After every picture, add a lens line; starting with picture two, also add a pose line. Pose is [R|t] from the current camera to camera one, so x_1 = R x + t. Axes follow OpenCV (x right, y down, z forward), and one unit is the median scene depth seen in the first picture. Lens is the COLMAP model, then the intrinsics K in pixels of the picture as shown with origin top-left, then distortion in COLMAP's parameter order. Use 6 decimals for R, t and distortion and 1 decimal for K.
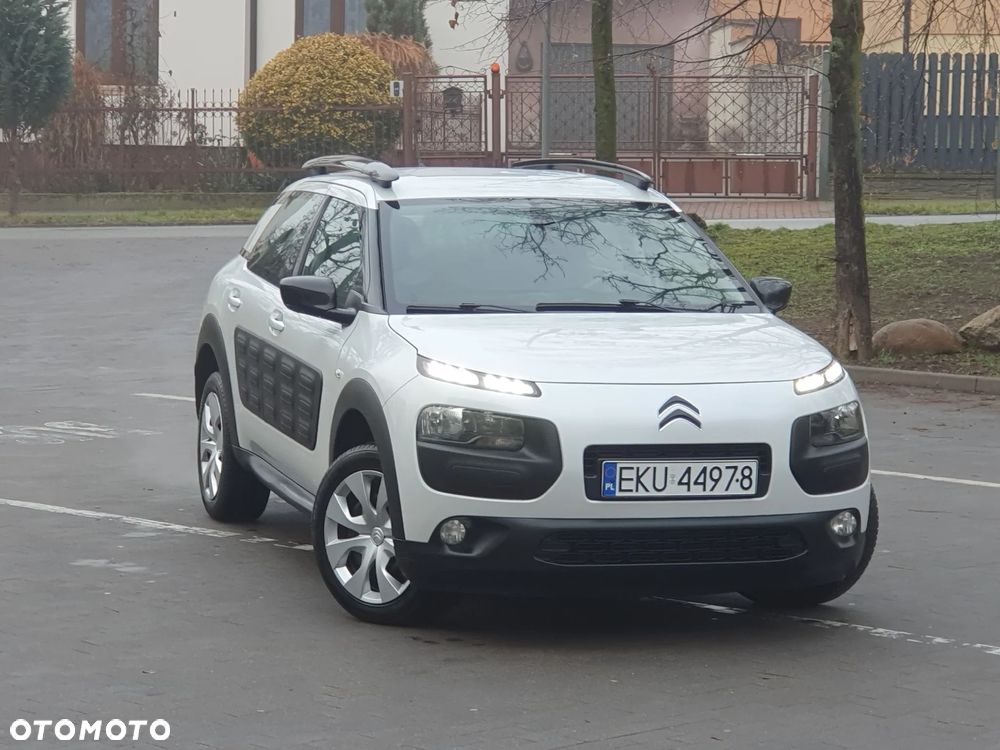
lens RADIAL K [[3176.3, 0, 502.1], [0, 3176.3, 375.5], [0, 0, 1]] dist [0.030555, 3.146107]
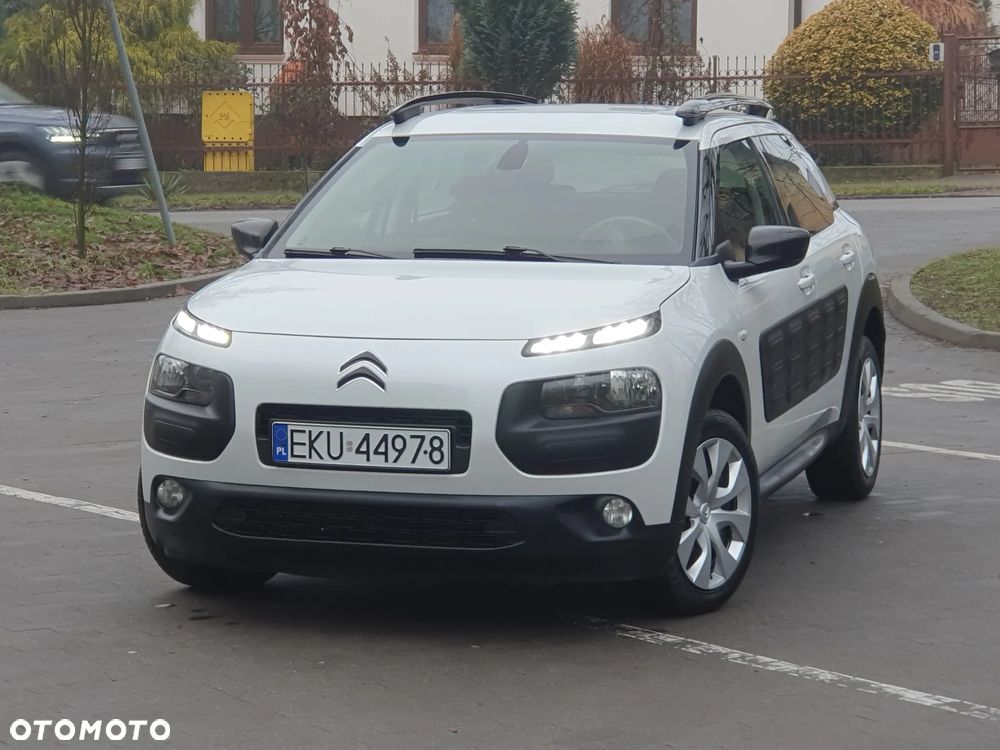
lens RADIAL K [[3148.7, 0, 499.6], [0, 3148.7, 372.4], [0, 0, 1]] dist [-0.044056, 4.870223]
pose [[0.833208, 0.036625, -0.551746, 0.542977], [-0.035341, 0.999291, 0.012964, -0.000427], [0.551829, 0.008698, 0.833912, 0.287058]]
